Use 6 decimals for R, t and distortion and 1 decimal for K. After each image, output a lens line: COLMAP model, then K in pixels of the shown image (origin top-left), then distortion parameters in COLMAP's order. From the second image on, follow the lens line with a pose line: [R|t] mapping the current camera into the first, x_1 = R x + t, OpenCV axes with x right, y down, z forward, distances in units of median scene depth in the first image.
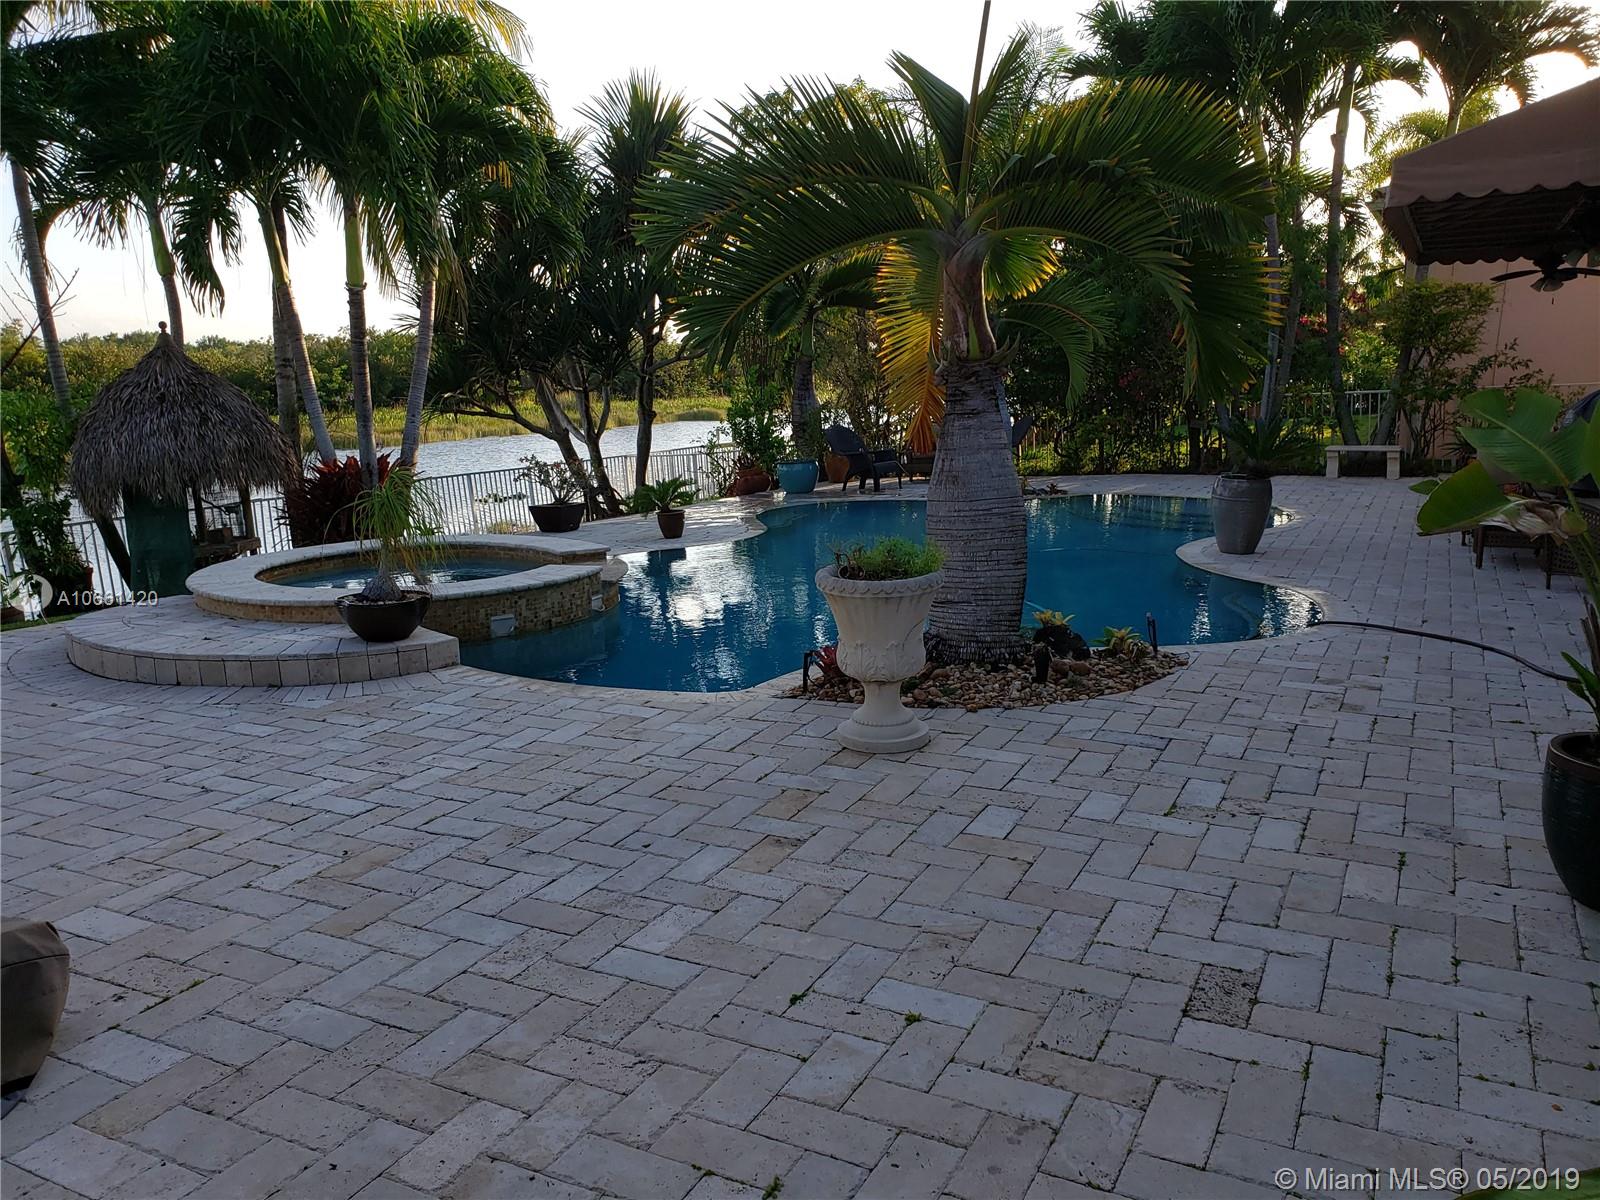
lens RADIAL K [[1252.6, 0, 799.4], [0, 1252.6, 599.8], [0, 0, 1]] dist [0.053627, -0.044179]
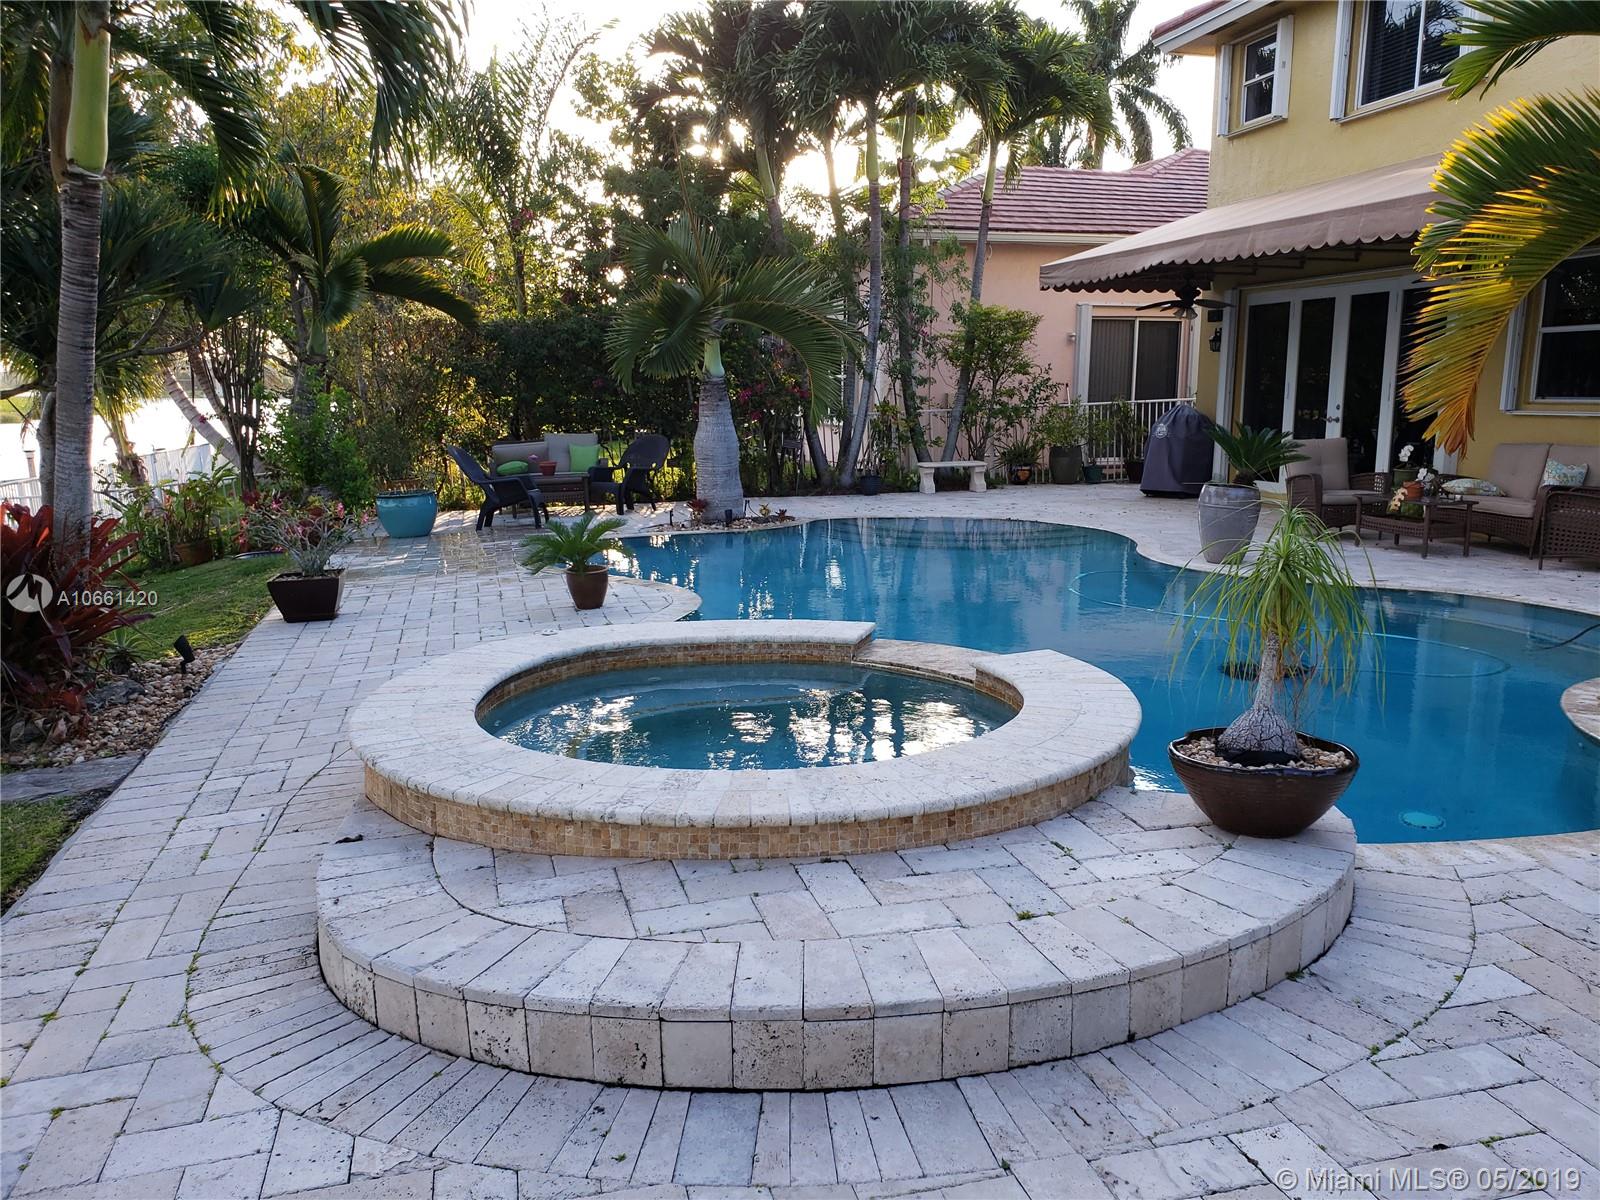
lens RADIAL K [[1199.3, 0, 805.2], [0, 1199.3, 636.0], [0, 0, 1]] dist [0.081422, 0.002301]
pose [[0.728341, -0.115792, 0.675360, -0.374901], [0.106540, 0.992769, 0.055316, -0.046314], [-0.676881, 0.031664, 0.735411, 0.345669]]
